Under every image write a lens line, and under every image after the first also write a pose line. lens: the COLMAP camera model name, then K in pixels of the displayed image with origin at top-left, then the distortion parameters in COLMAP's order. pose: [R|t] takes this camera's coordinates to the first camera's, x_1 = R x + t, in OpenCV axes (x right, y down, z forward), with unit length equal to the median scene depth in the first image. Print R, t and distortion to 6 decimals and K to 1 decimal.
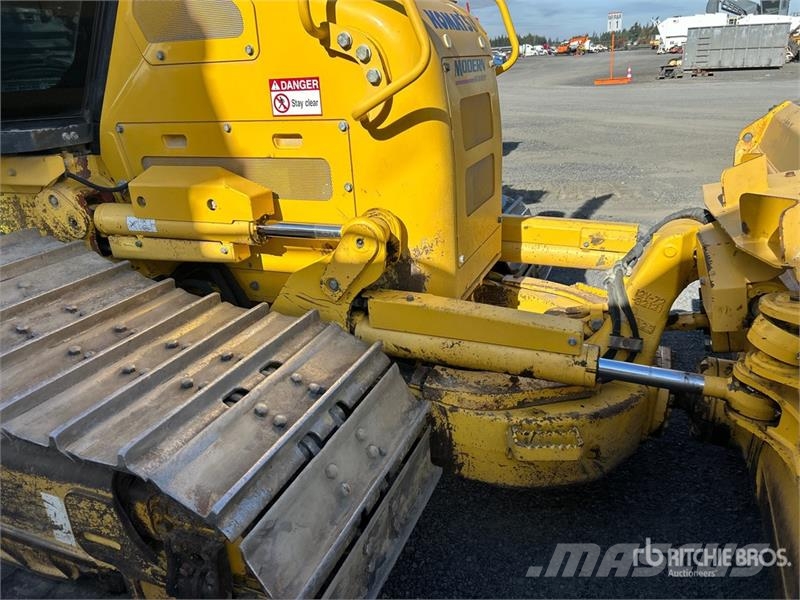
lens RADIAL K [[604.6, 0, 395.0], [0, 604.6, 293.3], [0, 0, 1]] dist [0.038157, -0.011368]
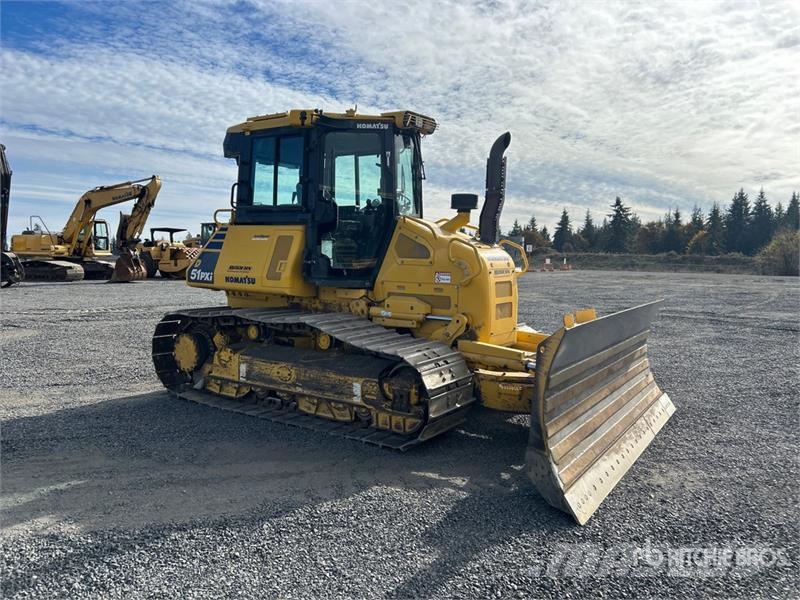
lens RADIAL K [[604.6, 0, 395.0], [0, 604.6, 293.3], [0, 0, 1]] dist [0.038157, -0.011368]
pose [[0.976287, 0.092031, -0.195944, 0.252731], [-0.145567, 0.949035, -0.279539, 0.774914], [0.160231, 0.301434, 0.939928, -2.284645]]
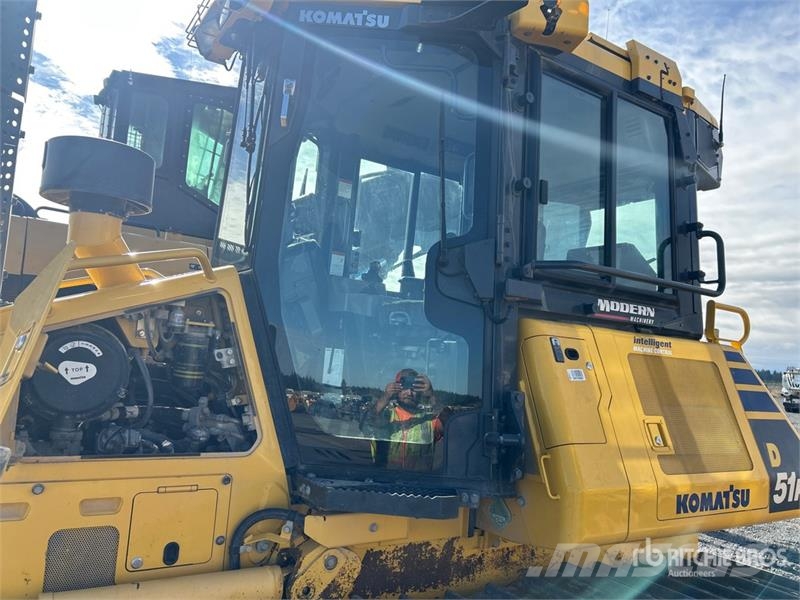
lens RADIAL K [[584.4, 0, 400.3], [0, 584.4, 309.7], [0, 0, 1]] dist [0.026788, -0.005693]
pose [[0.567625, 0.155375, 0.808493, -3.844714], [0.180535, 0.934637, -0.306367, -0.493990], [-0.803249, 0.319863, 0.502473, 1.399210]]
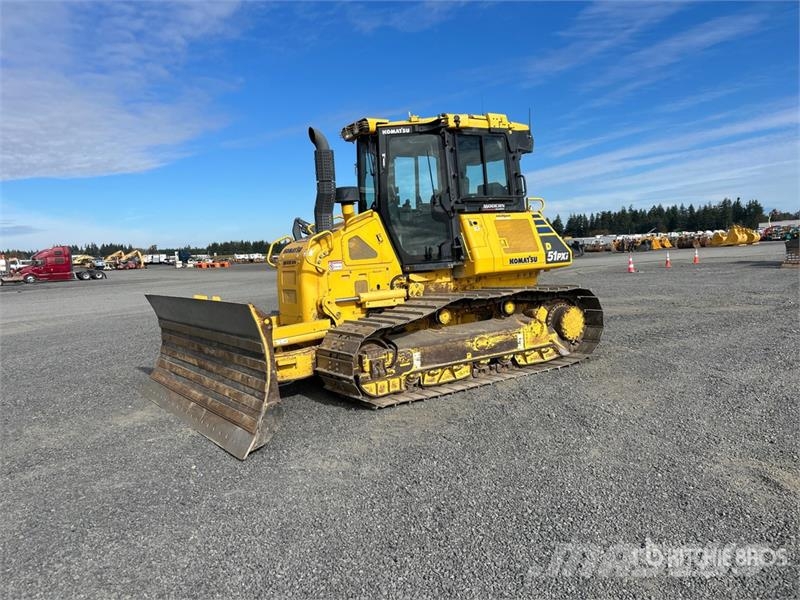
lens RADIAL K [[605.4, 0, 386.6], [0, 605.4, 302.7], [0, 0, 1]] dist [0.032696, -0.003675]
pose [[0.569640, -0.055997, 0.819984, -6.716261], [0.318710, 0.934662, -0.157578, 0.331622], [-0.757585, 0.351100, 0.550268, -0.010392]]
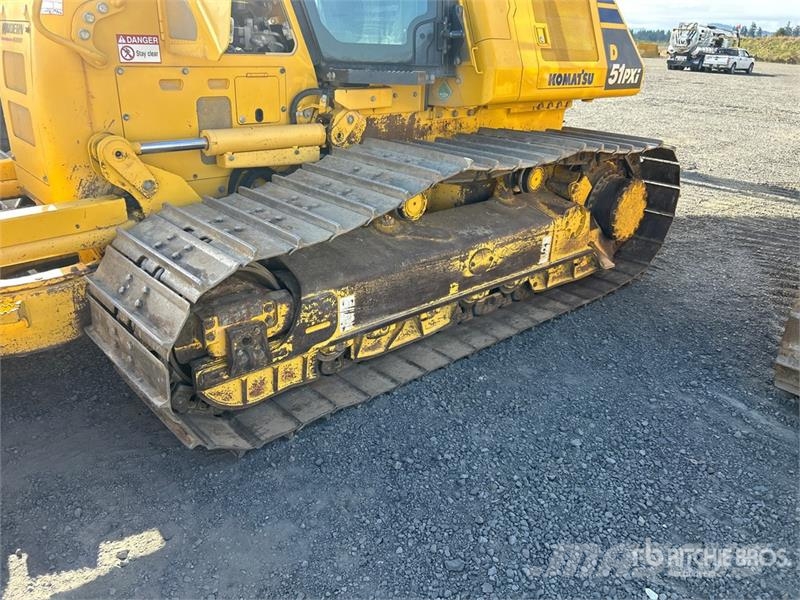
lens RADIAL K [[604.6, 0, 395.0], [0, 604.6, 293.3], [0, 0, 1]] dist [0.038157, -0.011368]
pose [[0.424999, -0.289514, 0.857647, -4.715382], [0.255811, 0.947265, 0.193001, -0.222296], [-0.868295, 0.137370, 0.476647, 1.242167]]
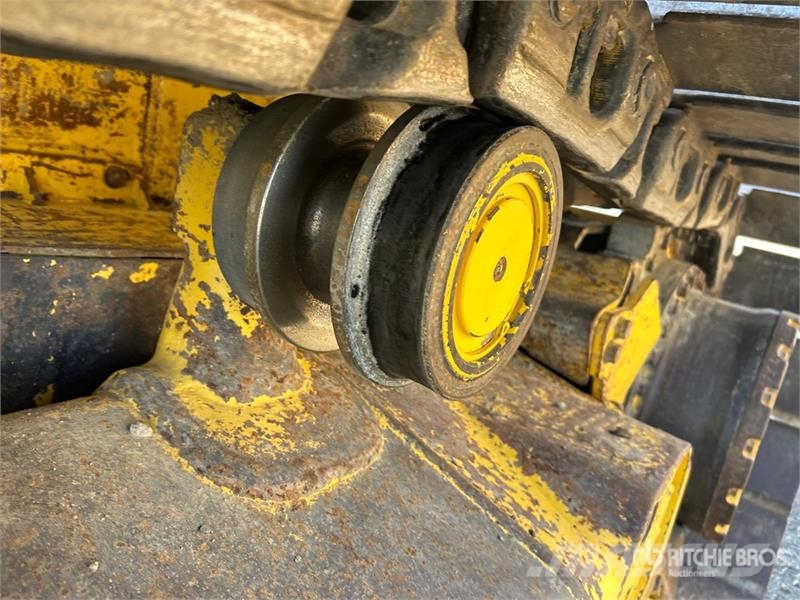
lens RADIAL K [[604.6, 0, 395.0], [0, 604.6, 293.3], [0, 0, 1]] dist [0.038157, -0.011368]
pose [[0.201470, -0.137053, 0.969859, -2.833810], [0.136646, 0.984413, 0.110724, -0.088651], [-0.969916, 0.110220, 0.217057, 1.749639]]
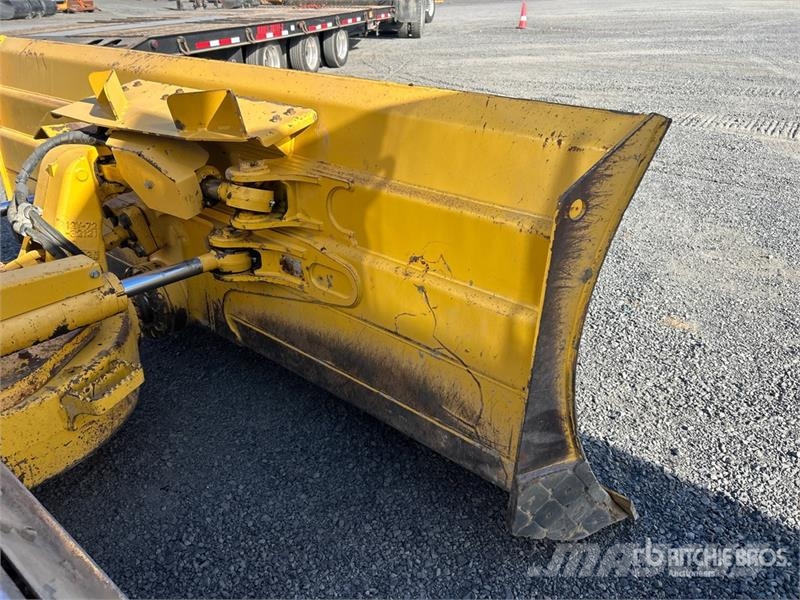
lens RADIAL K [[604.6, 0, 395.0], [0, 604.6, 293.3], [0, 0, 1]] dist [0.038157, -0.011368]
pose [[0.311880, -0.394125, 0.864521, -0.362298], [0.333573, 0.897405, 0.288779, -0.012302], [-0.889640, 0.198317, 0.411352, 0.163506]]
